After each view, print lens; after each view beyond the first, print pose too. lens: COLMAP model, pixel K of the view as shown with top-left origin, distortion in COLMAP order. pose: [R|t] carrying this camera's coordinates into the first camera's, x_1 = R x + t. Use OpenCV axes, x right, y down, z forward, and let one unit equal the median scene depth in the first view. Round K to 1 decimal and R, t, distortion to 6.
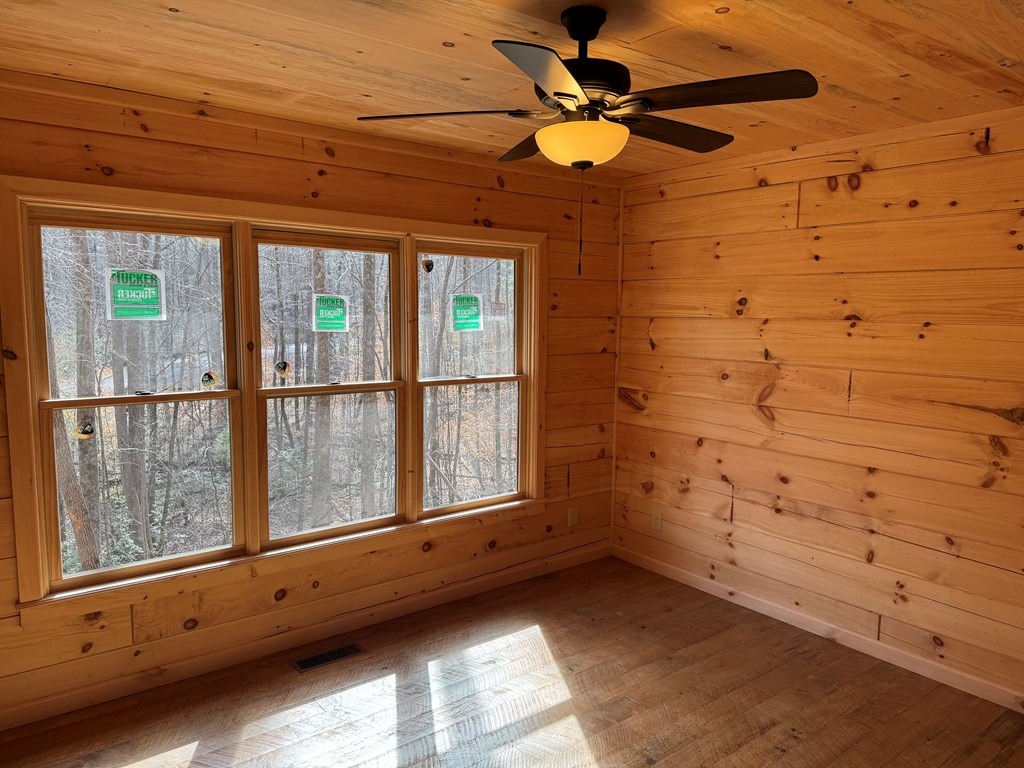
lens RADIAL K [[713.7, 0, 523.2], [0, 713.7, 382.1], [0, 0, 1]] dist [0.064618, -0.081026]
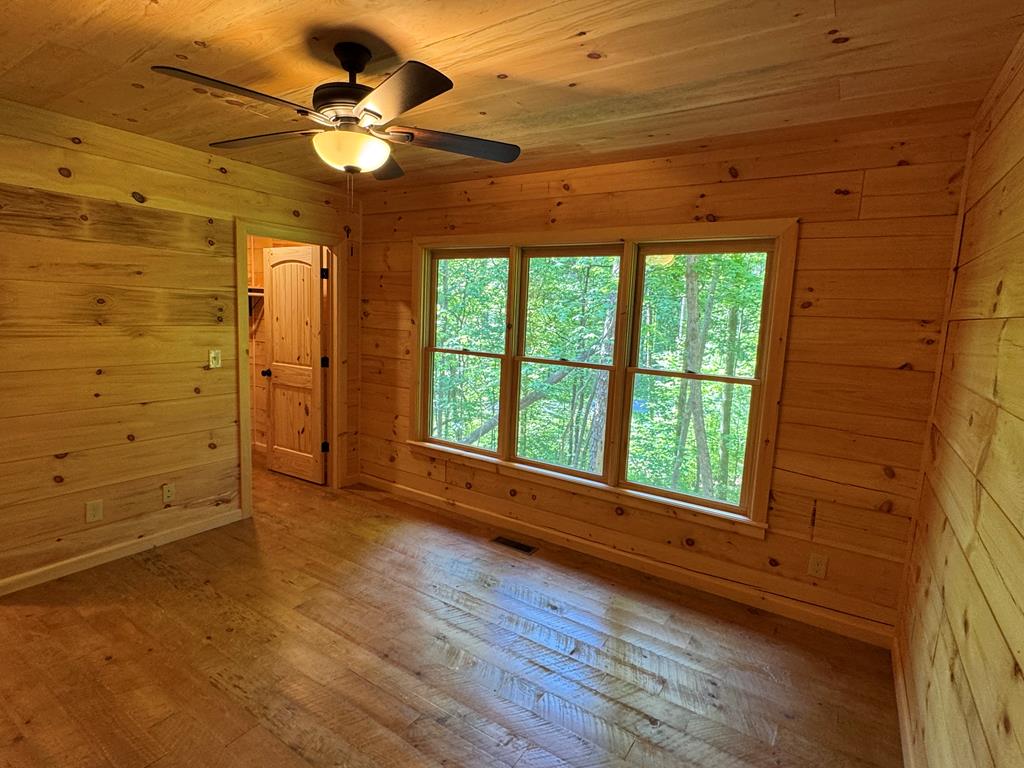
lens RADIAL K [[523.6, 0, 507.6], [0, 523.6, 379.9], [0, 0, 1]] dist [-0.004101, -0.000374]
pose [[0.306954, 0.115085, -0.944740, 0.524741], [-0.143287, 0.986935, 0.073670, -0.013096], [0.940876, 0.112755, 0.319434, 0.485463]]
